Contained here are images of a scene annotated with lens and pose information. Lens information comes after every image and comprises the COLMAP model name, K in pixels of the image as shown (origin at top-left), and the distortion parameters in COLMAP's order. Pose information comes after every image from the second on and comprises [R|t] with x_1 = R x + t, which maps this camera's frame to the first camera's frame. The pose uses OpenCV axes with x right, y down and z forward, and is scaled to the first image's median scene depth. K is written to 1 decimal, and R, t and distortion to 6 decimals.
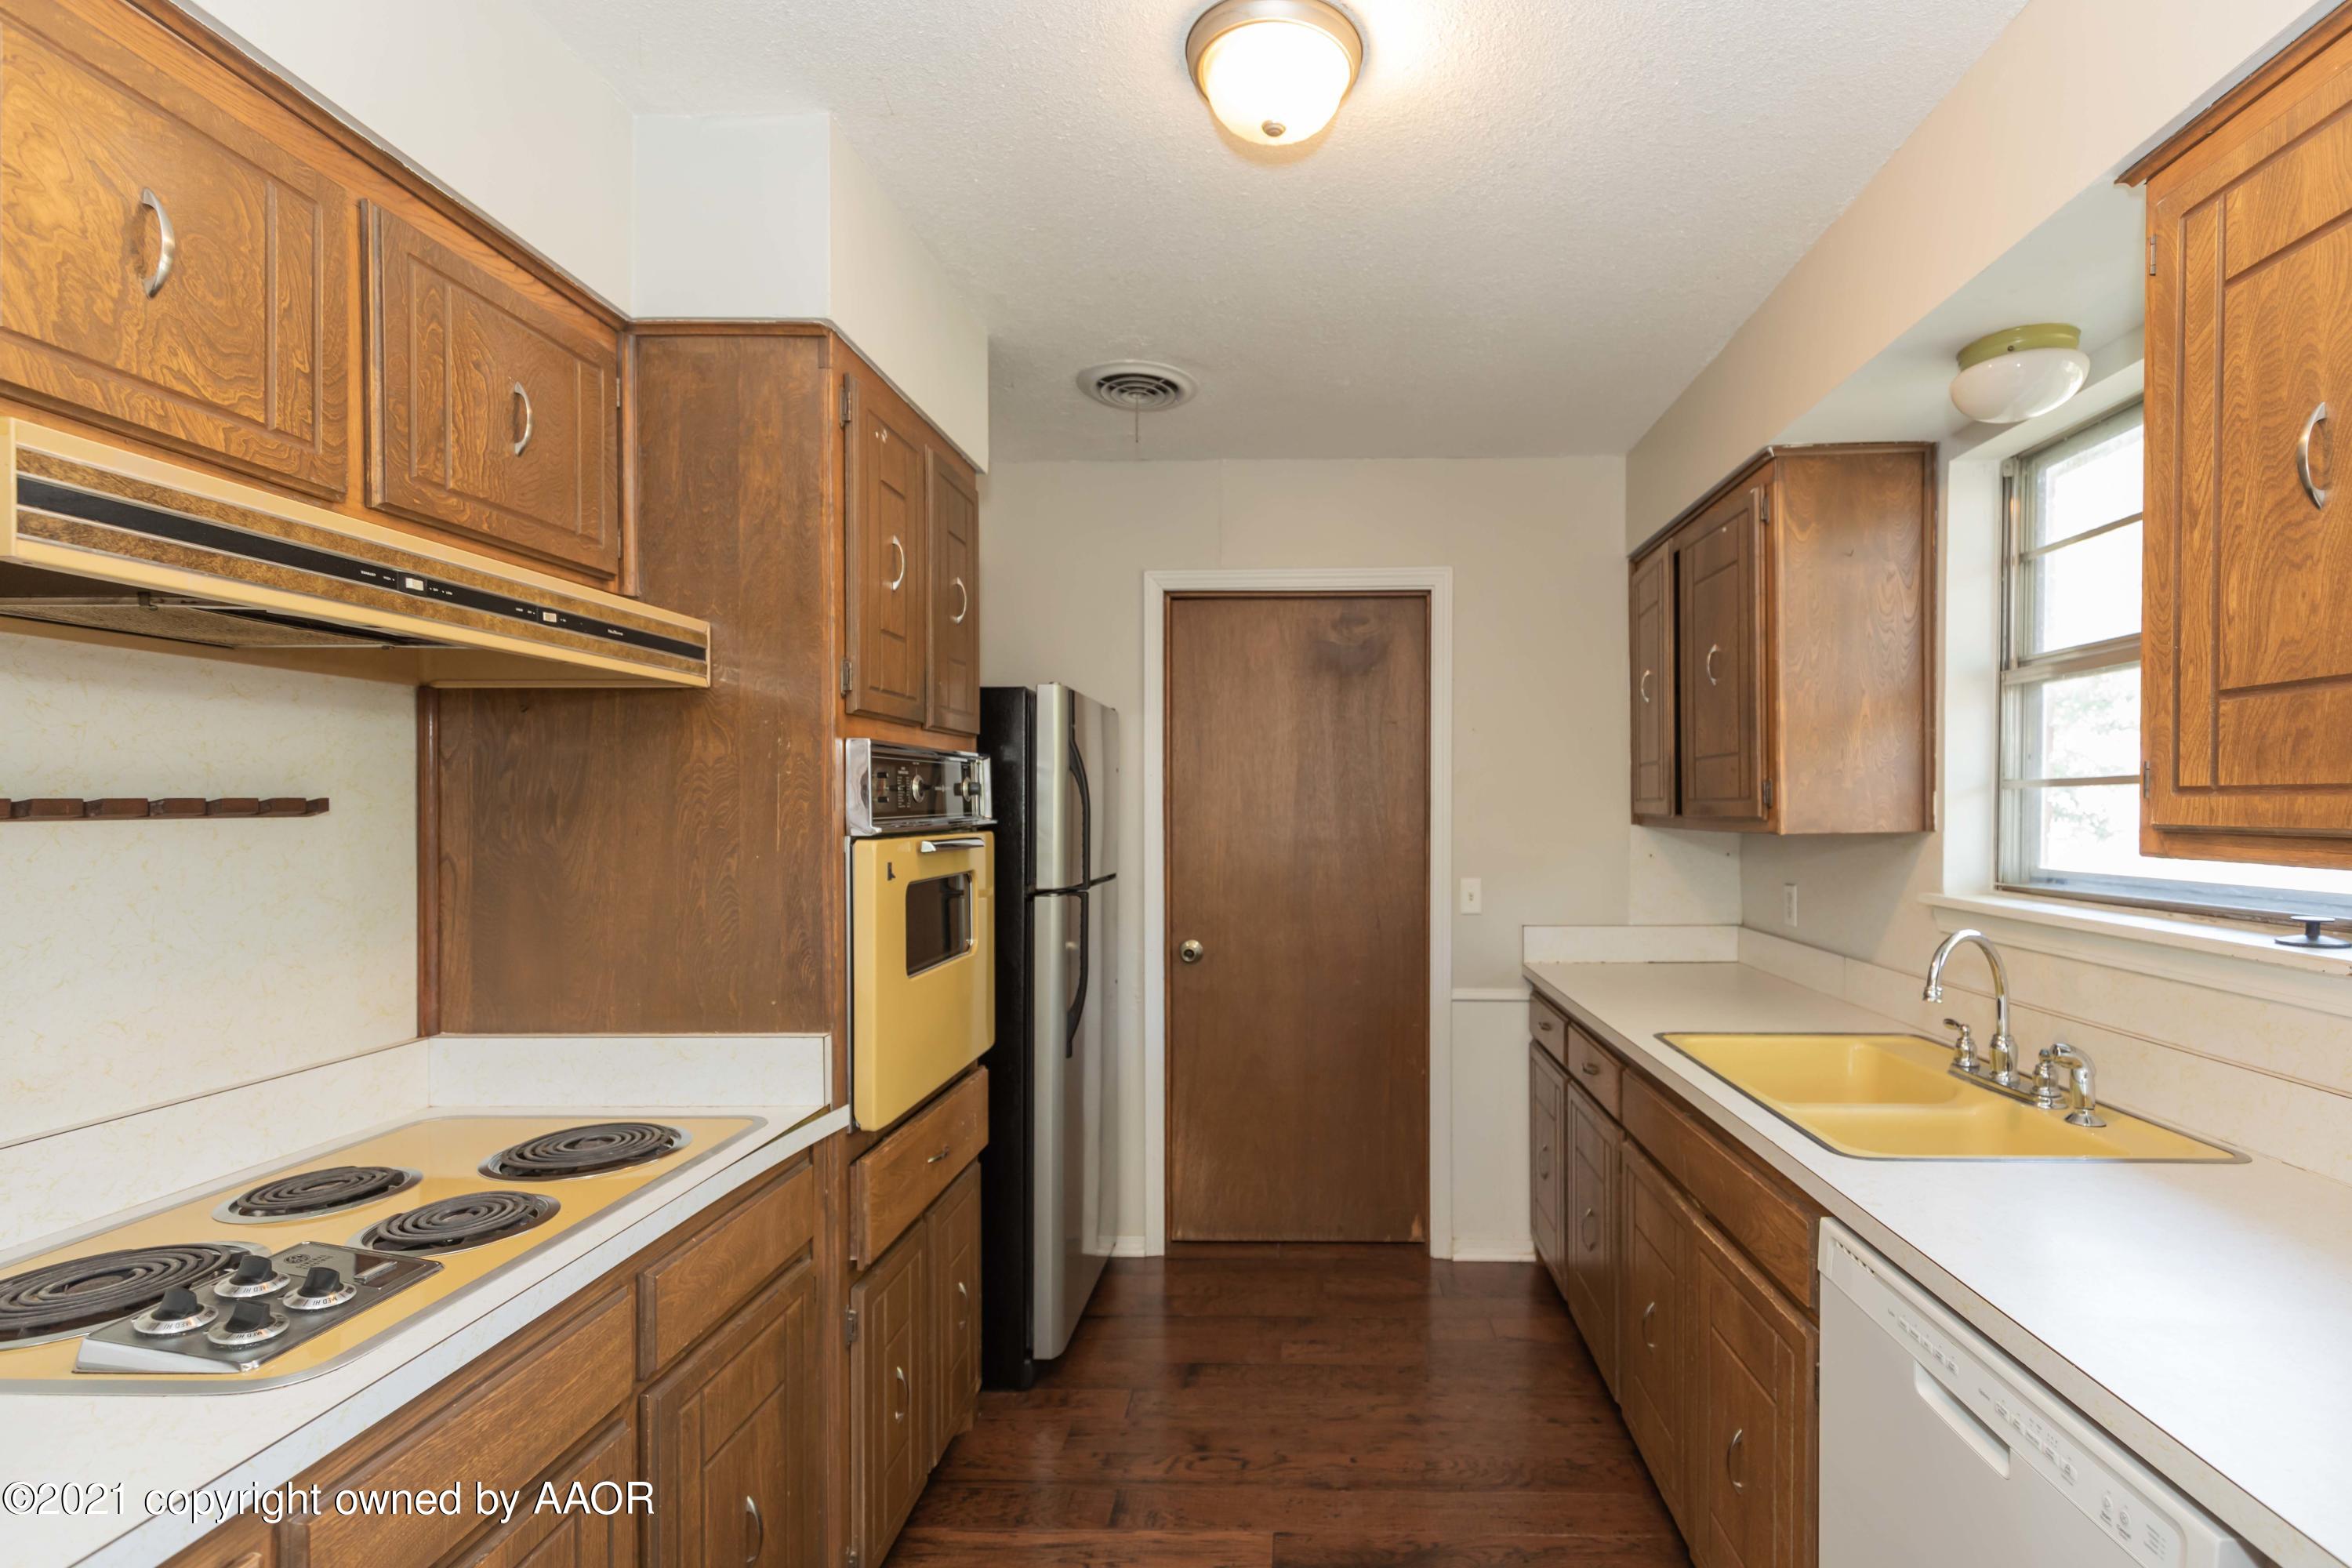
lens RADIAL K [[1098.9, 0, 1296.2], [0, 1098.9, 816.3], [0, 0, 1]] dist [0.012940, -0.002590]
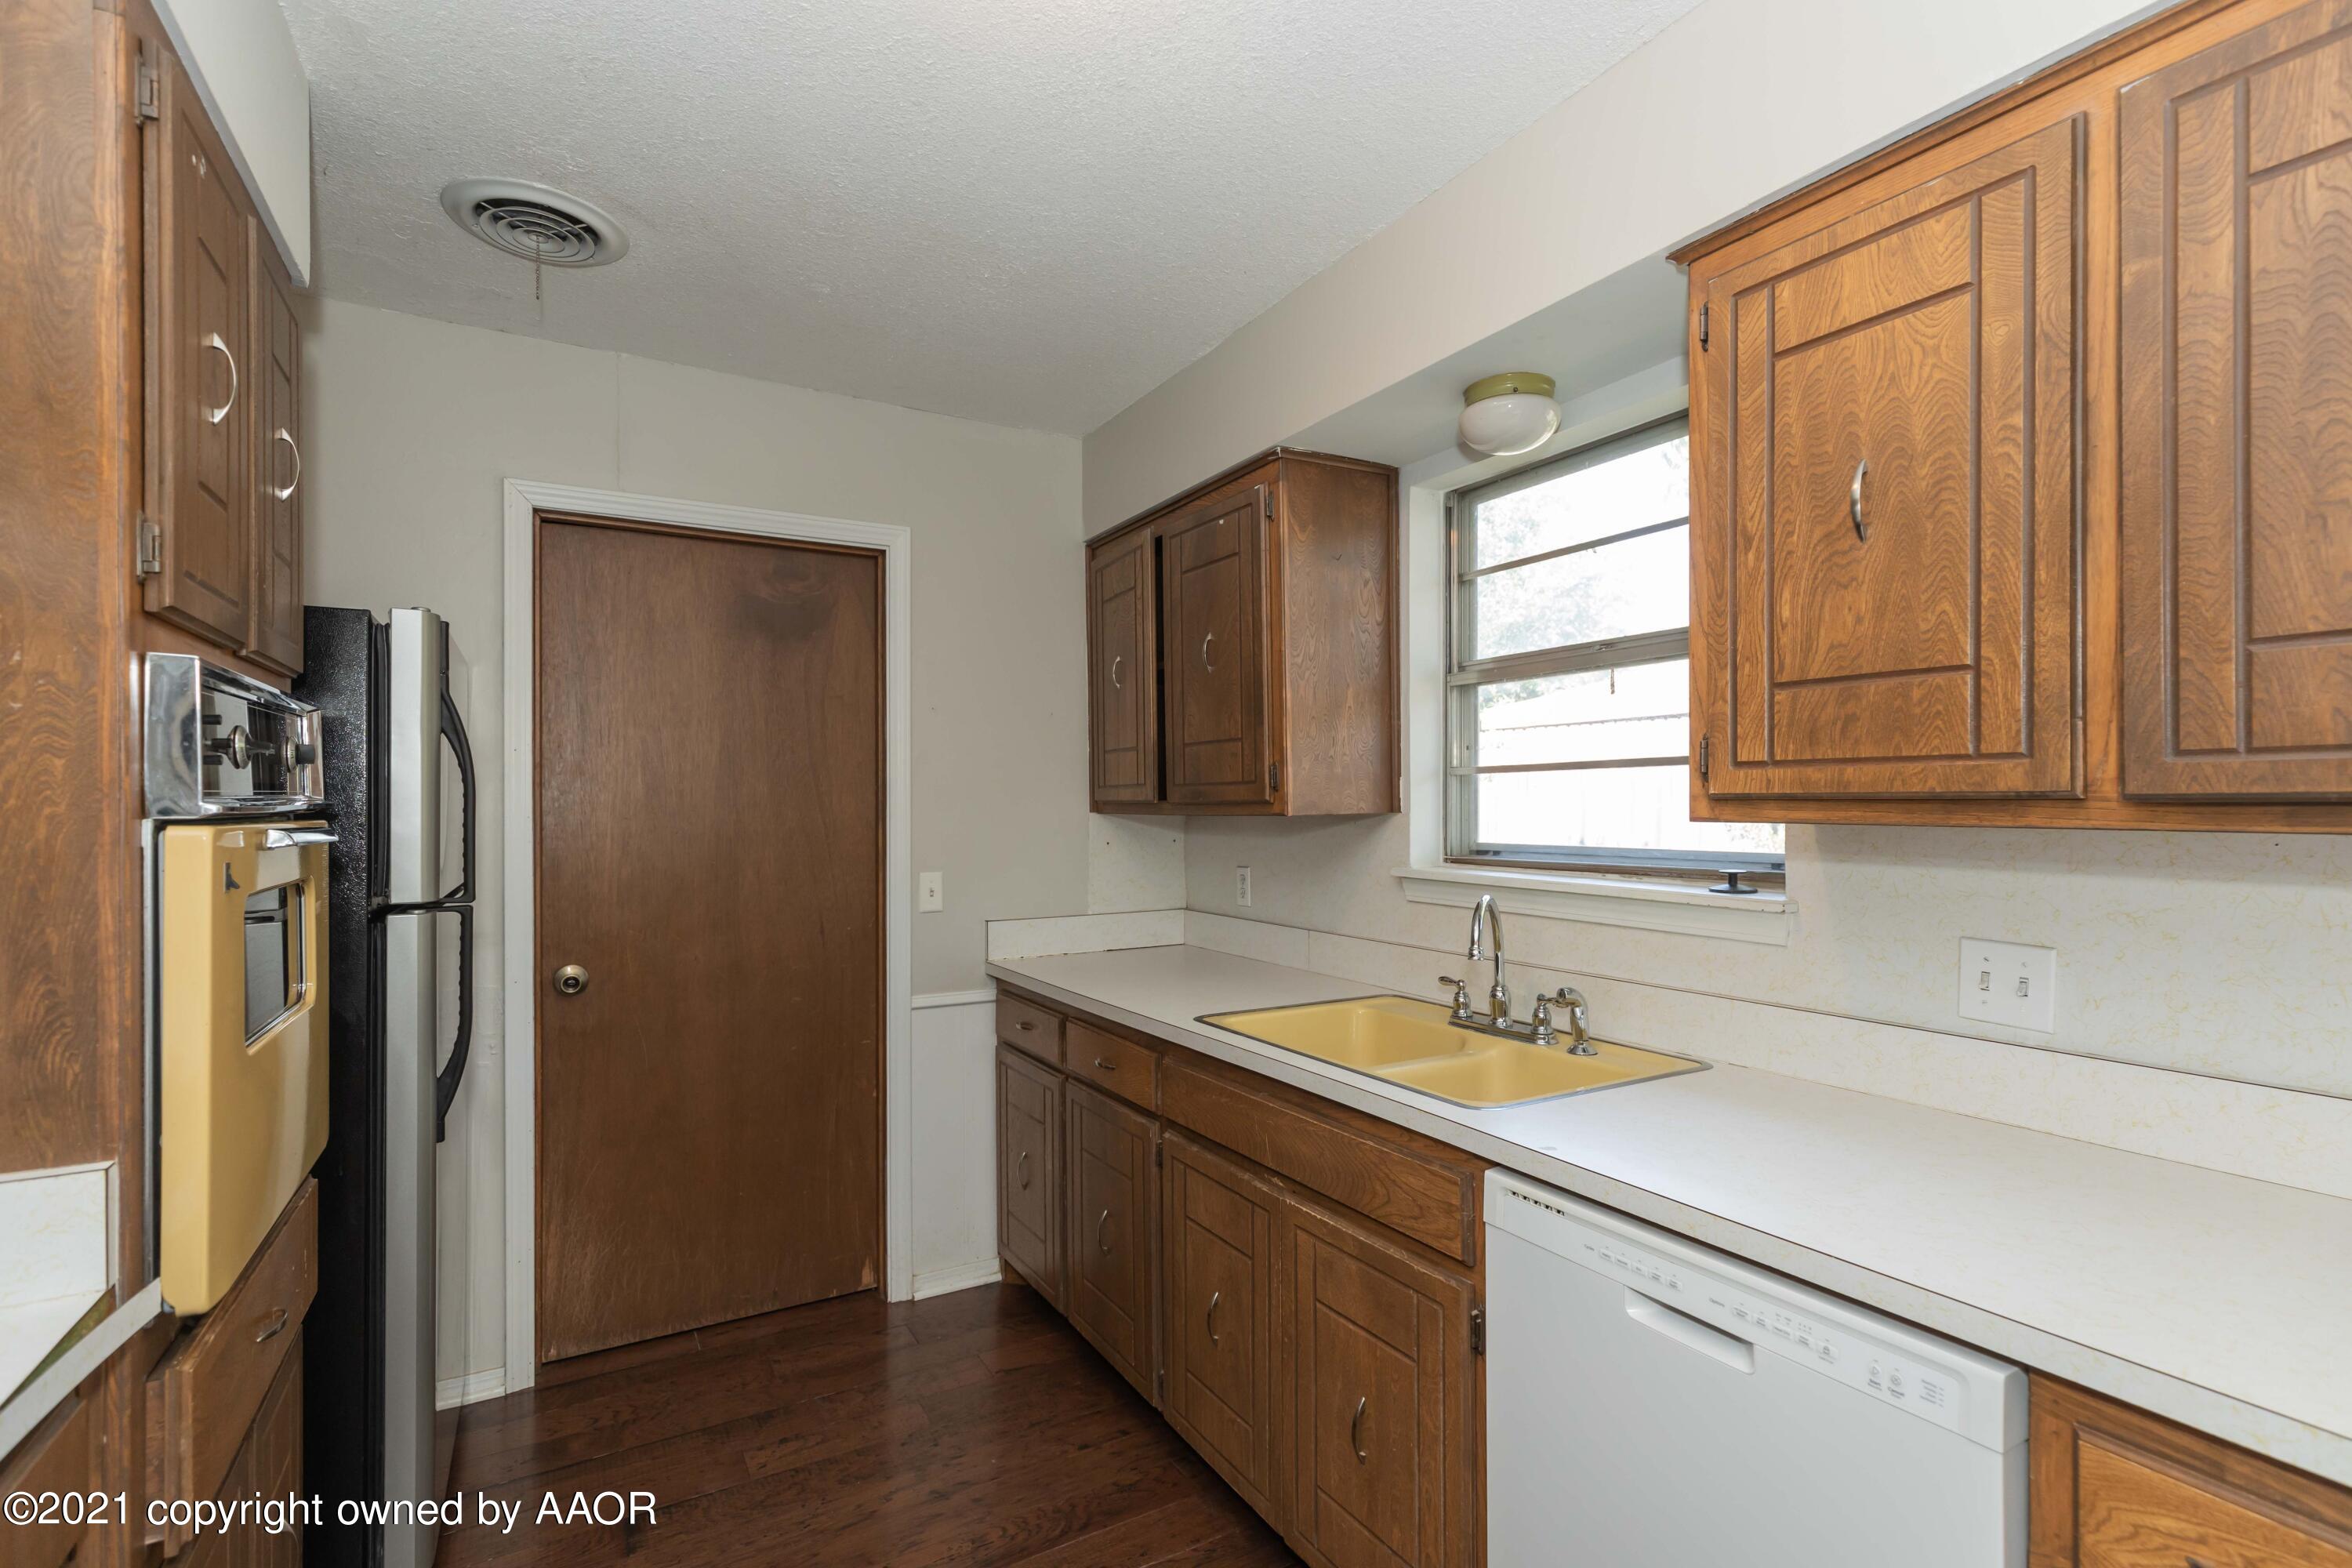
lens RADIAL K [[1098.9, 0, 1190.9], [0, 1098.9, 802.3], [0, 0, 1]] dist [0.012940, -0.002590]
pose [[0.849186, 0.000825, 0.528094, -0.194030], [0.006889, 0.999896, -0.012640, 0.016034], [-0.528049, 0.014371, 0.849092, 0.159047]]
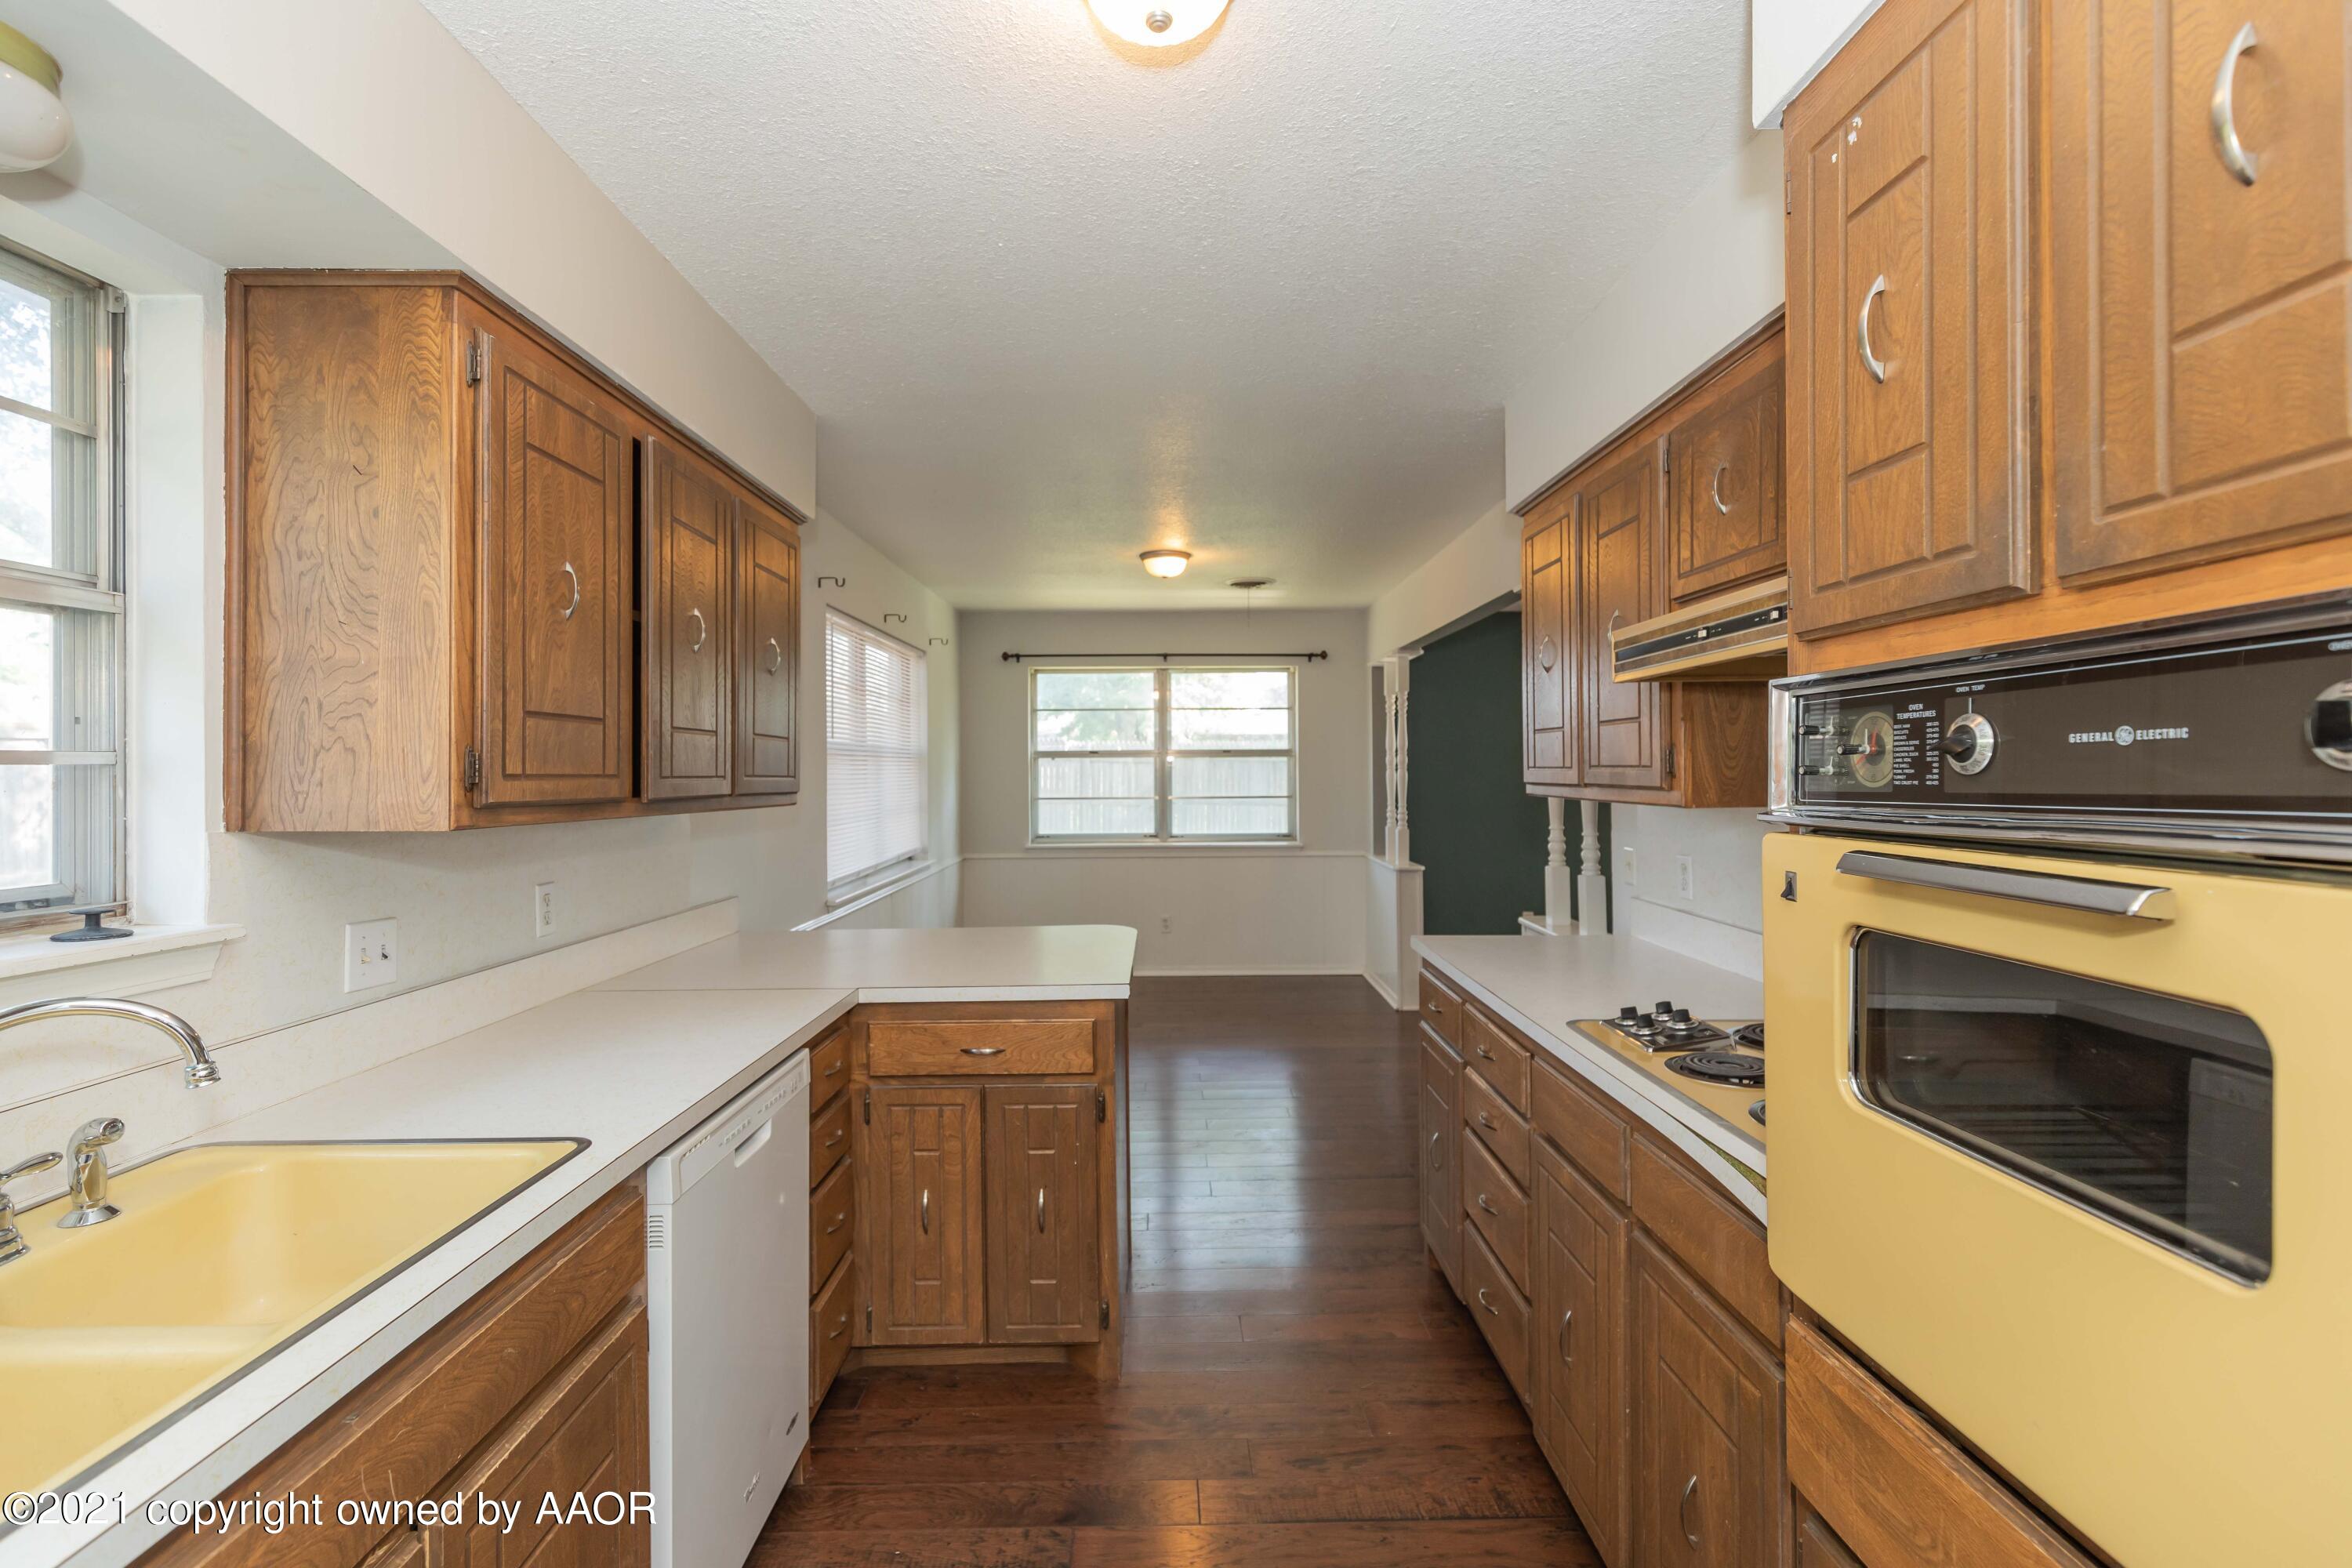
lens RADIAL K [[1065.7, 0, 1177.0], [0, 1065.7, 770.8], [0, 0, 1]] dist [-0.002261, -0.000774]
pose [[-0.999846, 0.009186, -0.014969, -0.013935], [0.009277, 0.999939, -0.006018, -0.008039], [0.014913, -0.006156, -0.999870, 1.296231]]
